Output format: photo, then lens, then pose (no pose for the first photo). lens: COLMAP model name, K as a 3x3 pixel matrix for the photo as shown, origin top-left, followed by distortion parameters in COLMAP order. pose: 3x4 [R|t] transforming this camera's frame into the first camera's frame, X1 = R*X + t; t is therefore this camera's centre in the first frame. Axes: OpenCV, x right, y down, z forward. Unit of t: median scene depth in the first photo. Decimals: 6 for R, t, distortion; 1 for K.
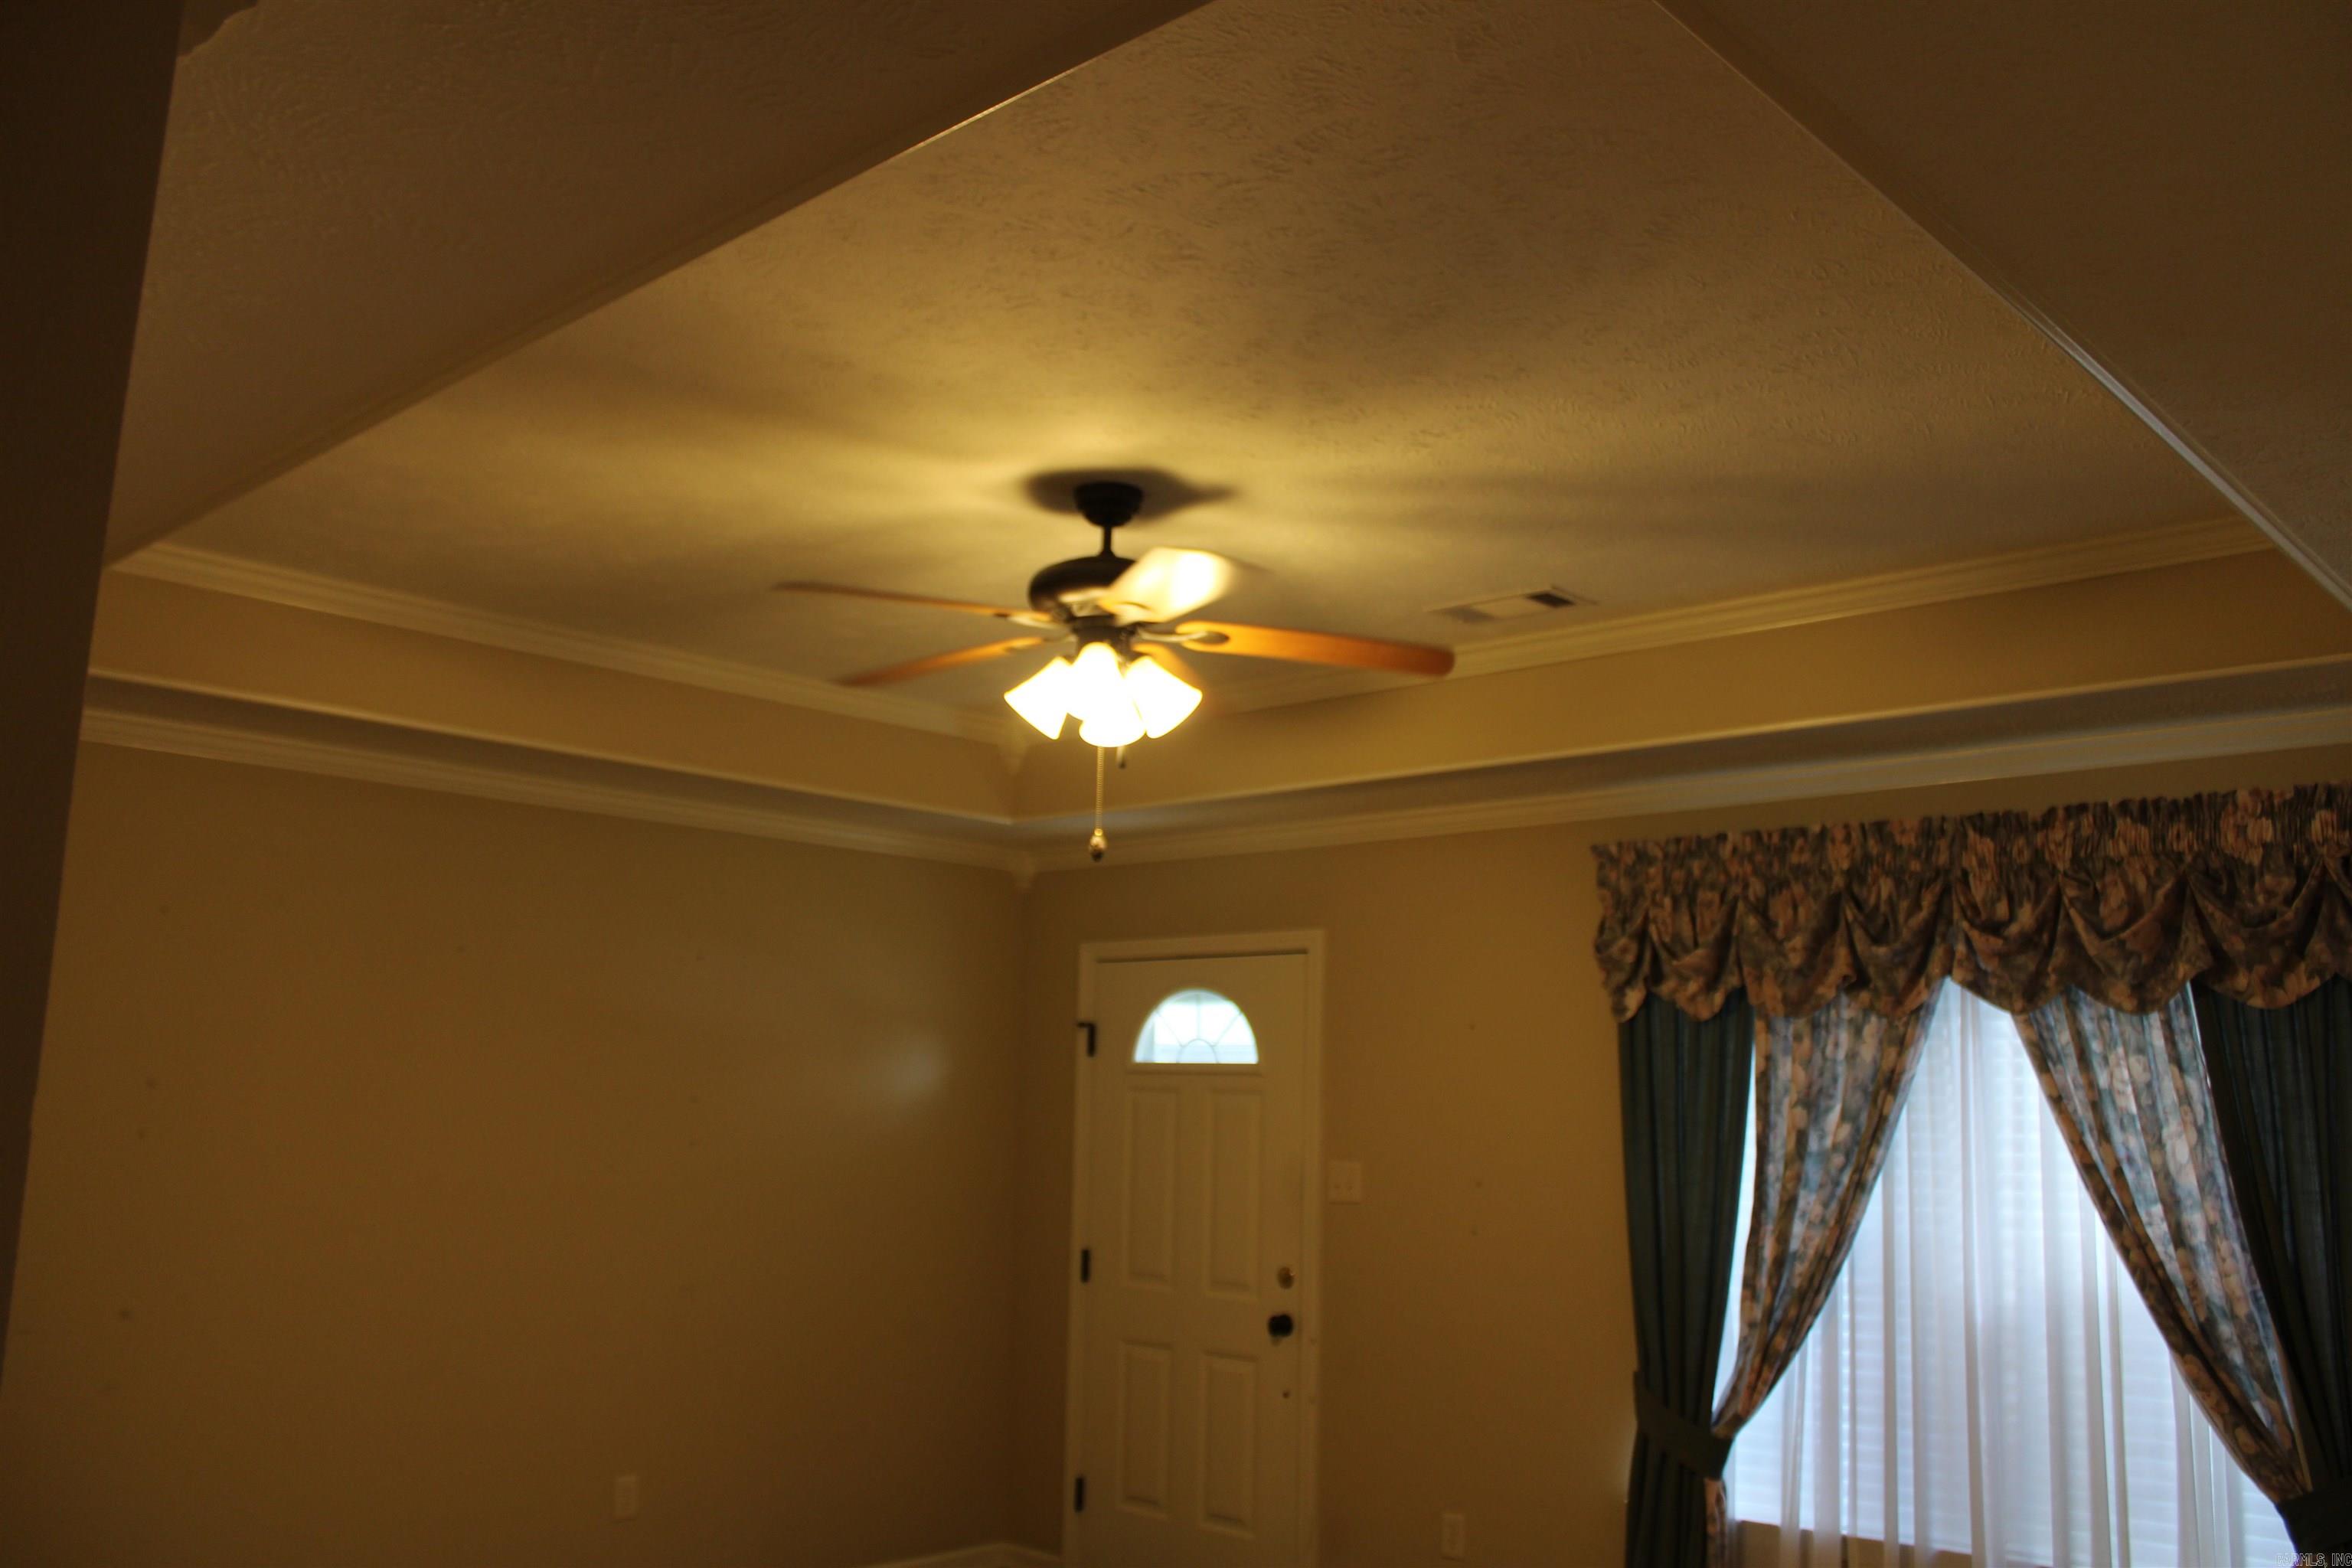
lens RADIAL K [[2004.5, 0, 1180.8], [0, 2004.5, 771.0], [0, 0, 1]] dist [-0.160859, 0.155767]
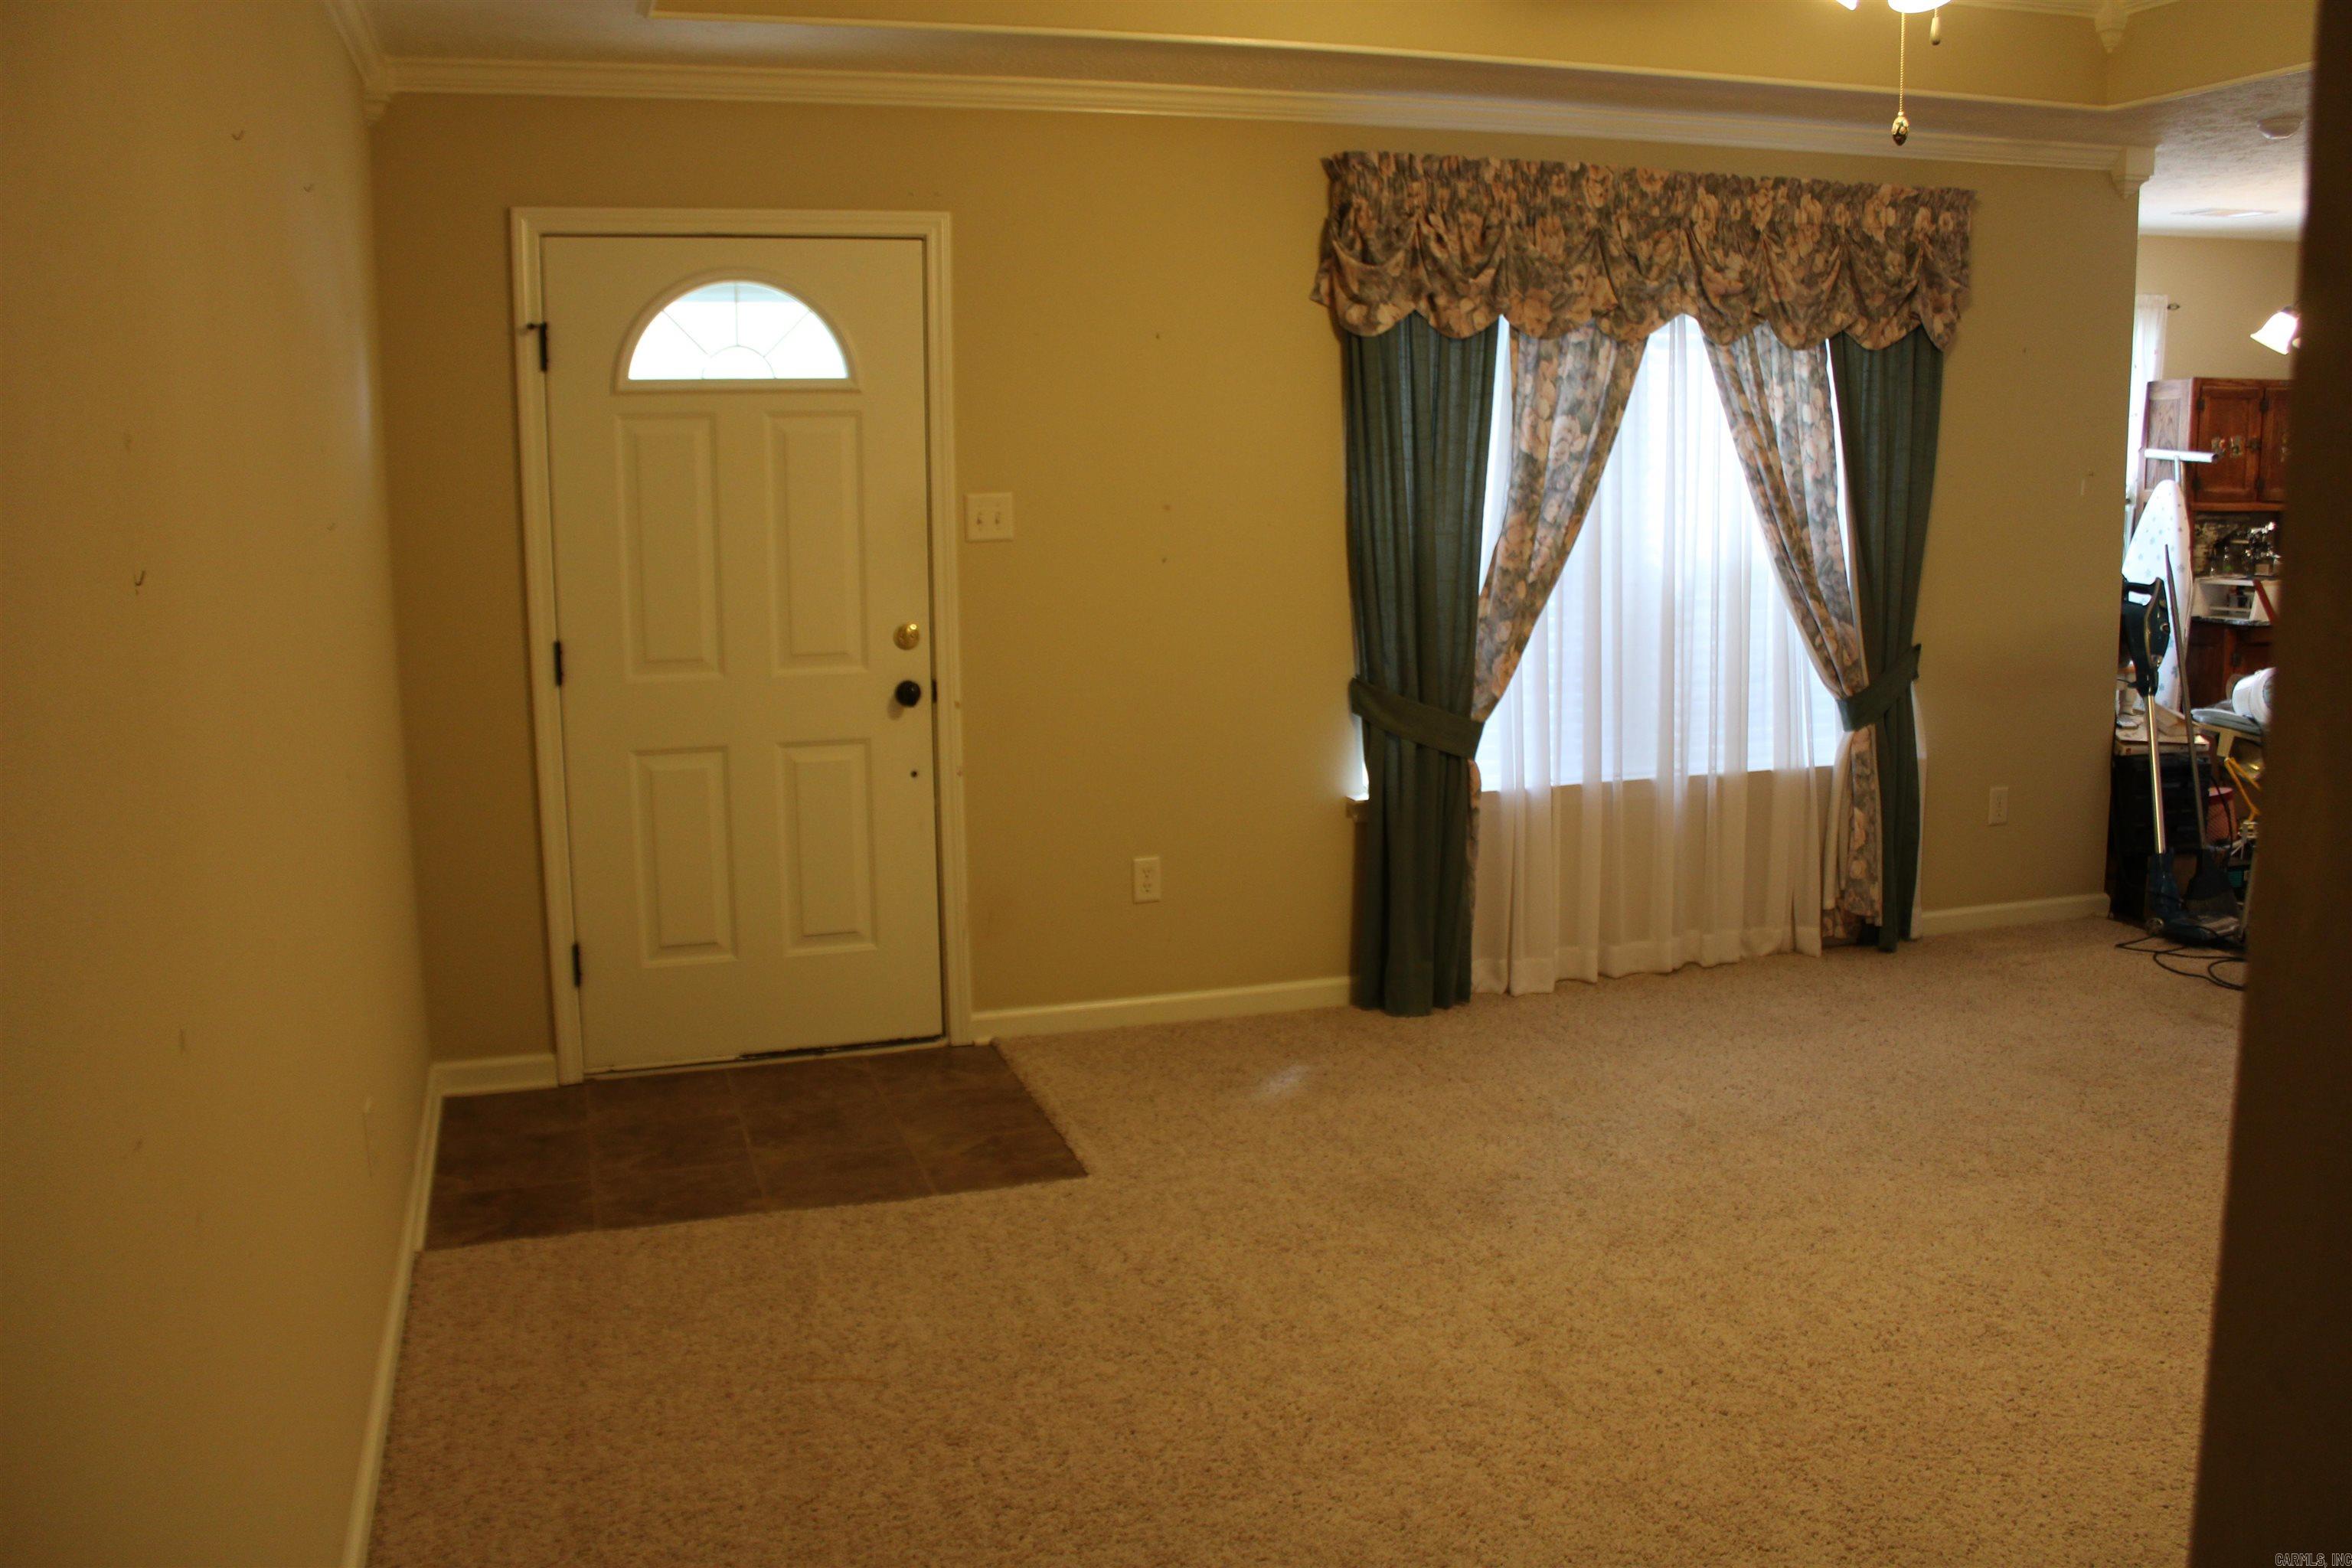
lens RADIAL K [[2004.5, 0, 1180.8], [0, 2004.5, 771.0], [0, 0, 1]] dist [-0.160859, 0.155767]
pose [[0.456579, -0.173520, 0.872598, -0.788919], [-0.129381, 0.957420, 0.258085, 0.097625], [-0.880225, -0.230734, 0.414687, 0.673044]]
